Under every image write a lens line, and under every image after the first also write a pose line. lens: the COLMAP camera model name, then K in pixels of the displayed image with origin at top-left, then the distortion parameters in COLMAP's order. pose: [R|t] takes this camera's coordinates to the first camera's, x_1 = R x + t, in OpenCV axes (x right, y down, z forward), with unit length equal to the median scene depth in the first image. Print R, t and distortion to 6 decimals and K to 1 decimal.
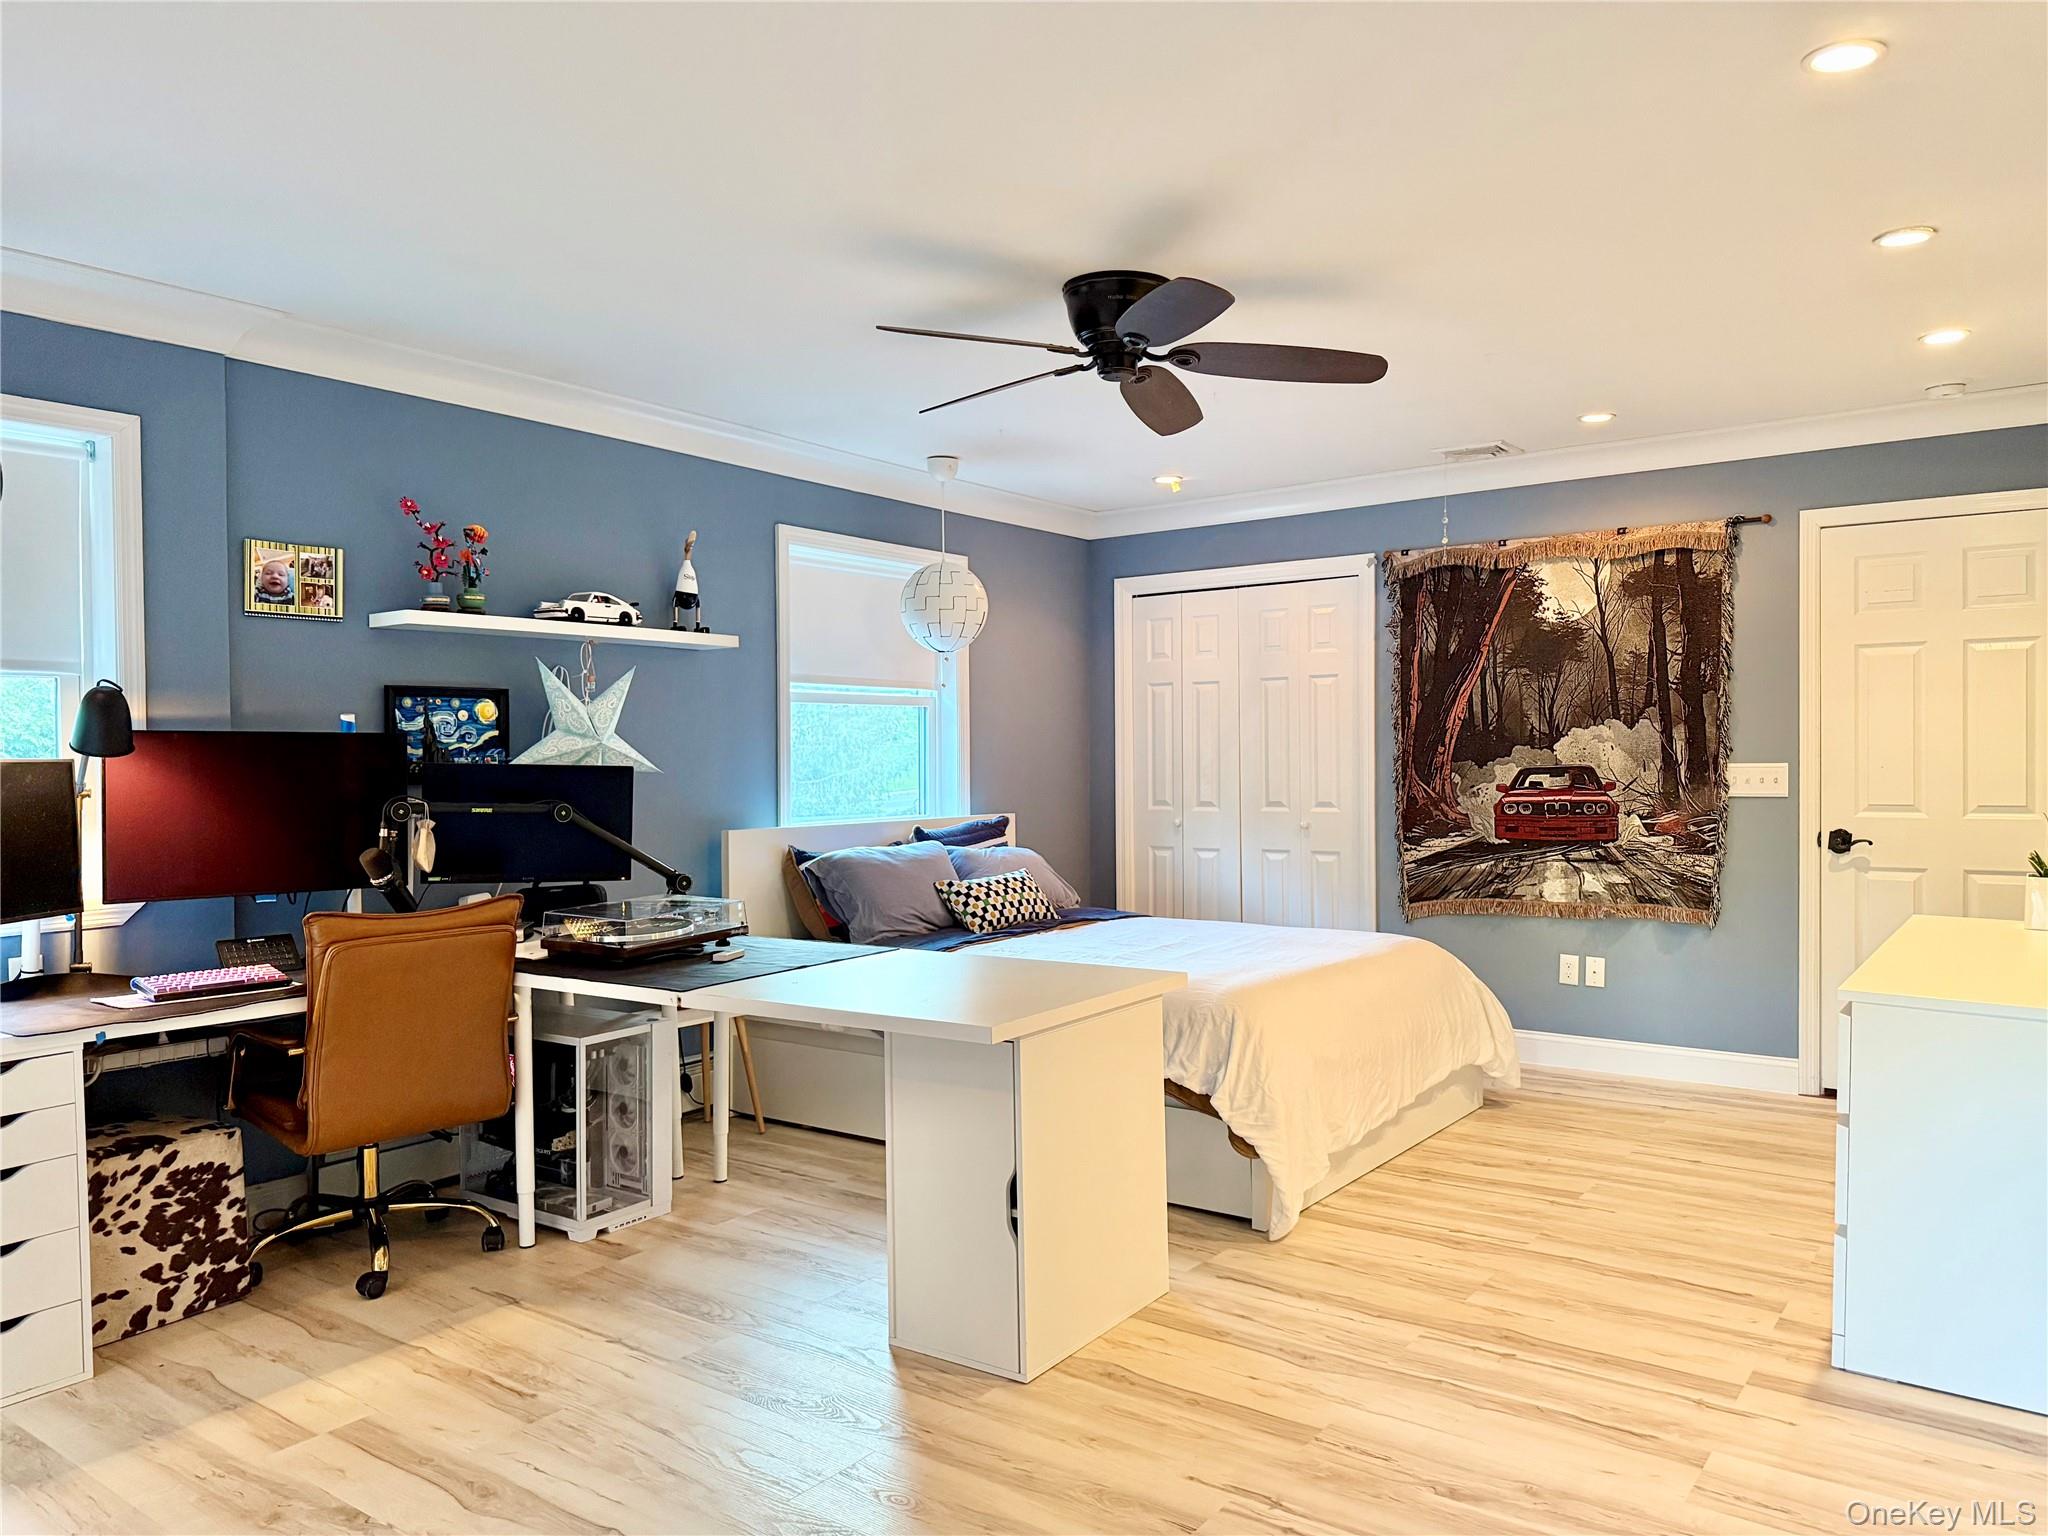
lens RADIAL K [[1412.9, 0, 1027.0], [0, 1412.9, 778.9], [0, 0, 1]] dist [0.112778, -0.153732]
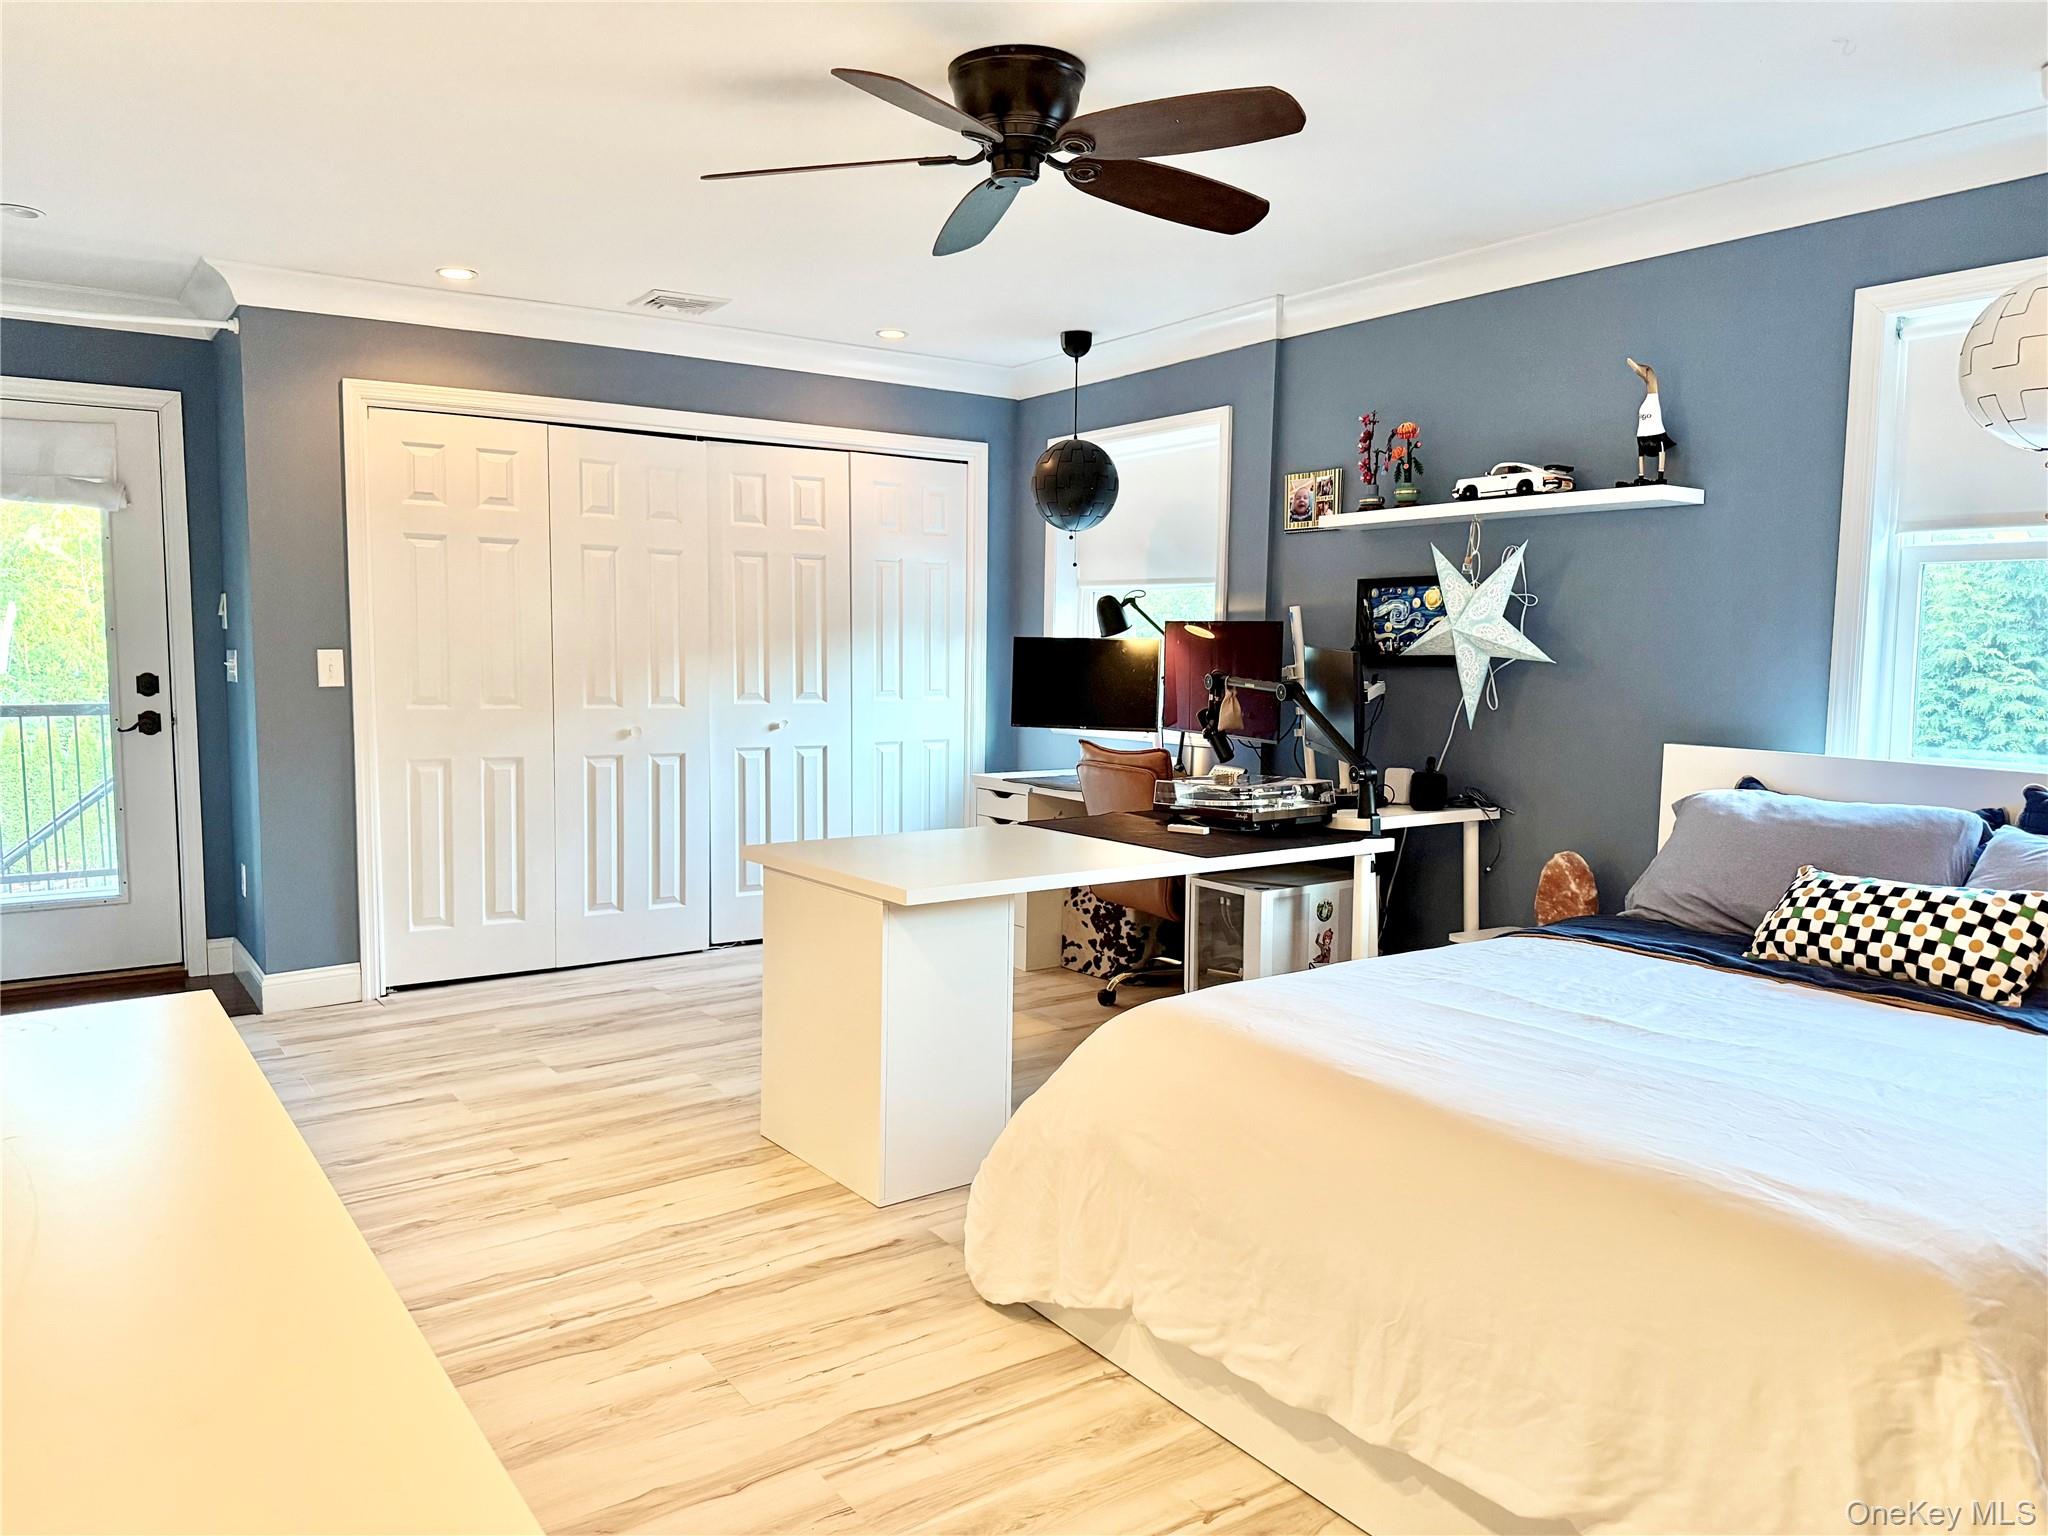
lens RADIAL K [[1412.9, 0, 1027.0], [0, 1412.9, 778.9], [0, 0, 1]] dist [0.112778, -0.153732]
pose [[-0.302651, 0.101423, -0.947690, 0.803667], [-0.026596, 0.993036, 0.114770, -0.031025], [0.952730, 0.059940, -0.297846, 1.163473]]
